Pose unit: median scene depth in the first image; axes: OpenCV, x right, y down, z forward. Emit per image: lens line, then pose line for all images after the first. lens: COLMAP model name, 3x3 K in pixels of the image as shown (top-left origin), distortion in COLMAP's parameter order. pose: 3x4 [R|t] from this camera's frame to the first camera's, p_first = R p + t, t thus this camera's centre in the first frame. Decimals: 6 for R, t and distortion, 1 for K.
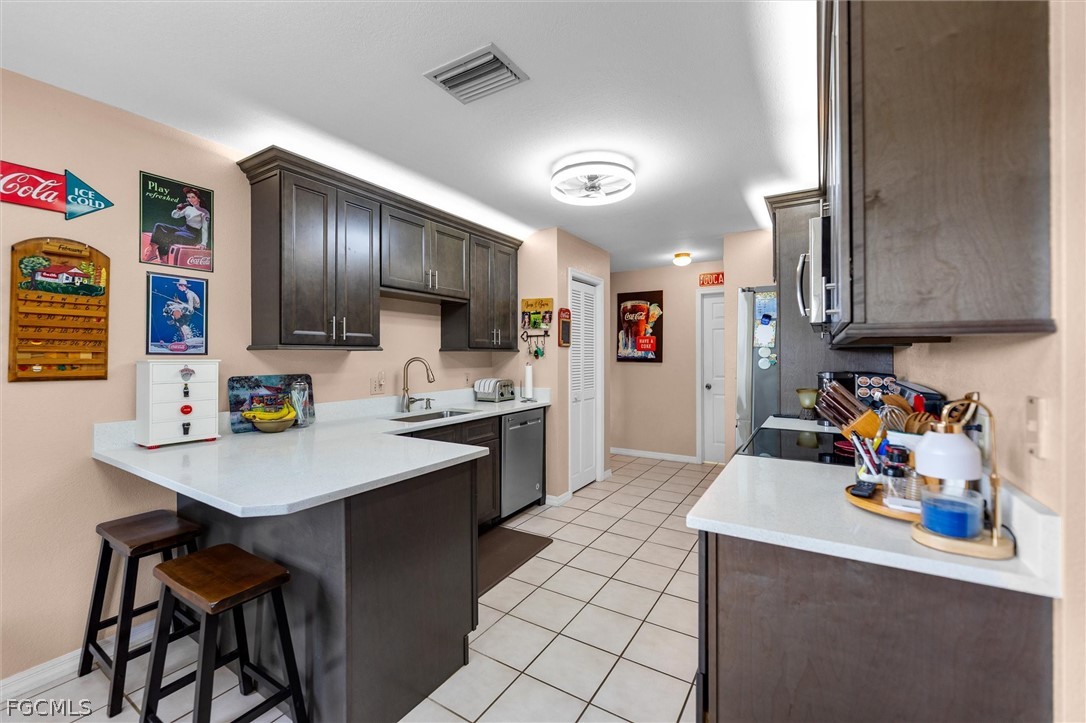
lens RADIAL K [[453.2, 0, 545.2], [0, 453.2, 352.8], [0, 0, 1]] dist [-0.002317, -0.000334]
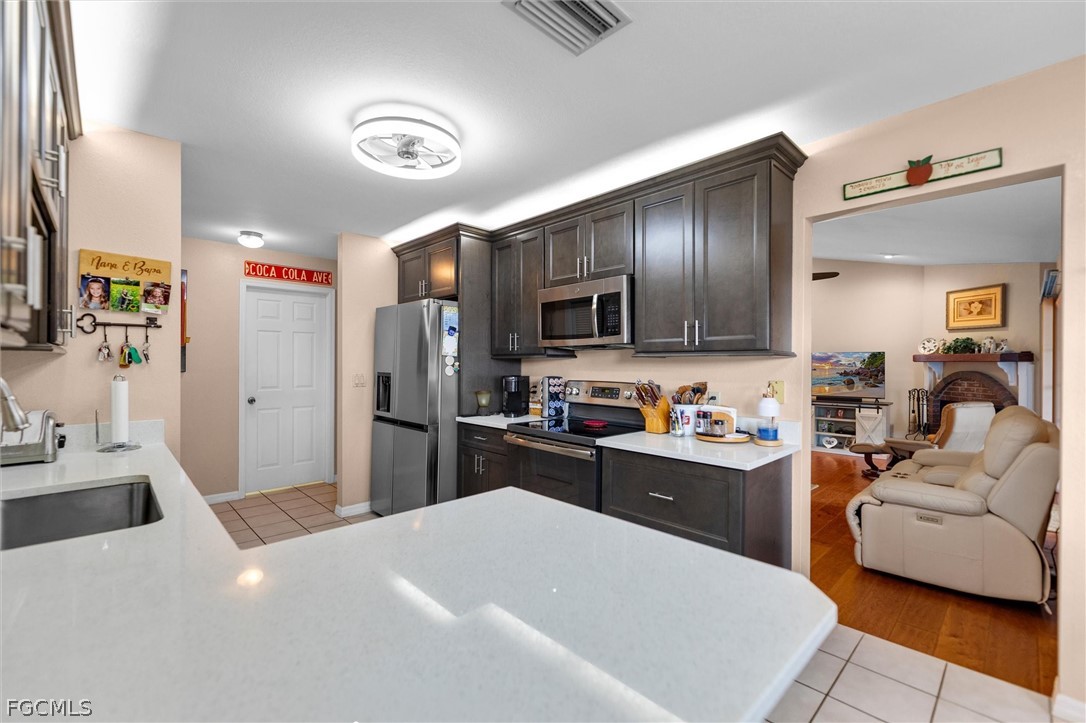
lens RADIAL K [[453.2, 0, 561.1], [0, 453.2, 367.4], [0, 0, 1]] dist [-0.002317, -0.000334]
pose [[0.249688, -0.003670, 0.968319, -0.411854], [-0.010372, 0.999925, 0.006464, 0.004137], [-0.968271, -0.011657, 0.249631, 0.366815]]
